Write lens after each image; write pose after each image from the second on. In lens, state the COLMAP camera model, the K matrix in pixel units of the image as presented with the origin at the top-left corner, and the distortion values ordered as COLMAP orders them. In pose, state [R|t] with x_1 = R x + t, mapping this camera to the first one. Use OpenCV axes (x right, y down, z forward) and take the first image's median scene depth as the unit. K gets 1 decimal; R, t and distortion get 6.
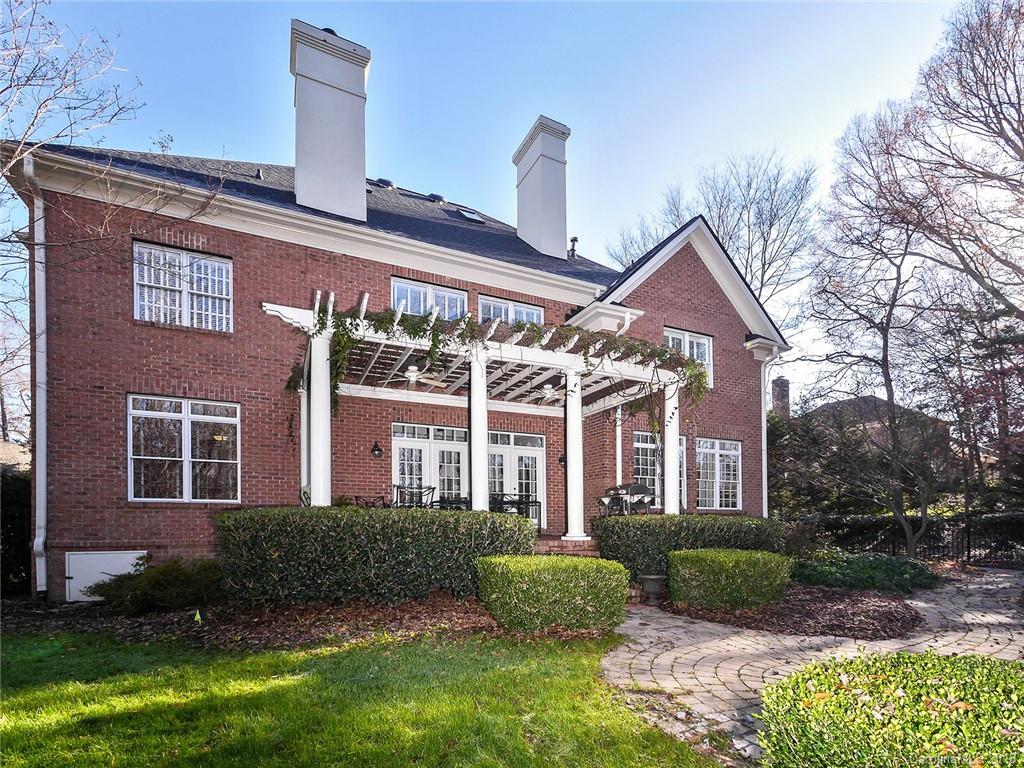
lens RADIAL K [[438.4, 0, 505.1], [0, 438.4, 384.0], [0, 0, 1]] dist [0.000219, -0.003415]
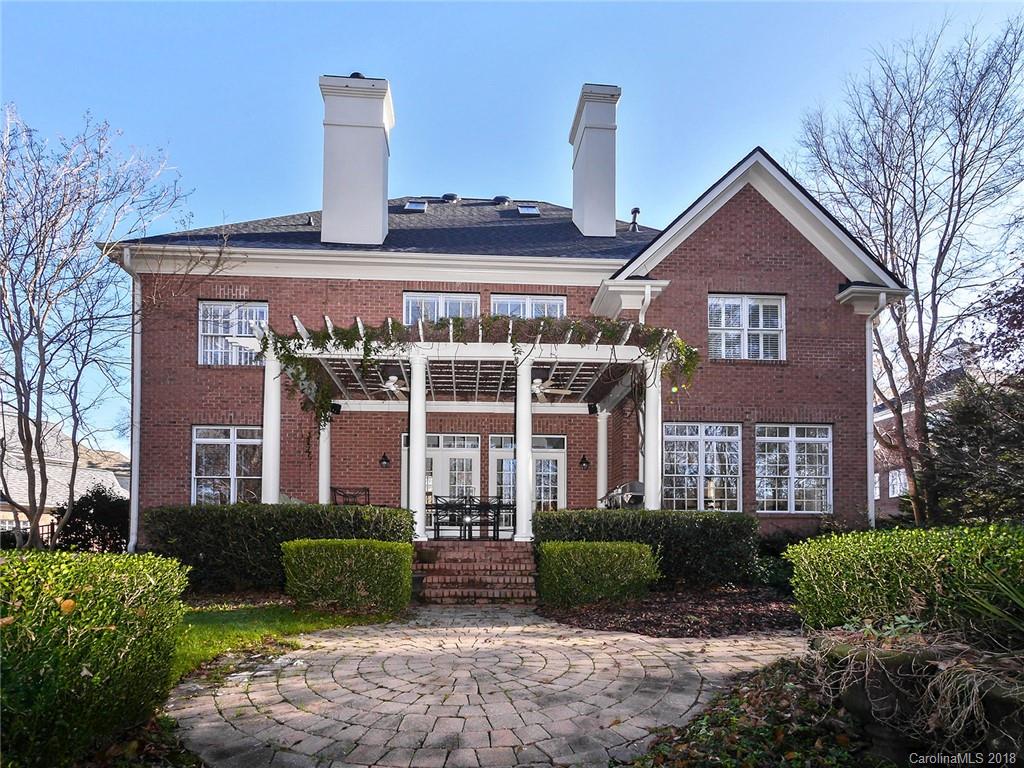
lens RADIAL K [[486.2, 0, 512.0], [0, 486.2, 384.0], [0, 0, 1]] dist [-0.000325, 0.000243]
pose [[0.935431, -0.110375, -0.335835, 0.359802], [0.102756, 0.993884, -0.040432, 0.043519], [0.338244, 0.003312, 0.941053, 0.017428]]
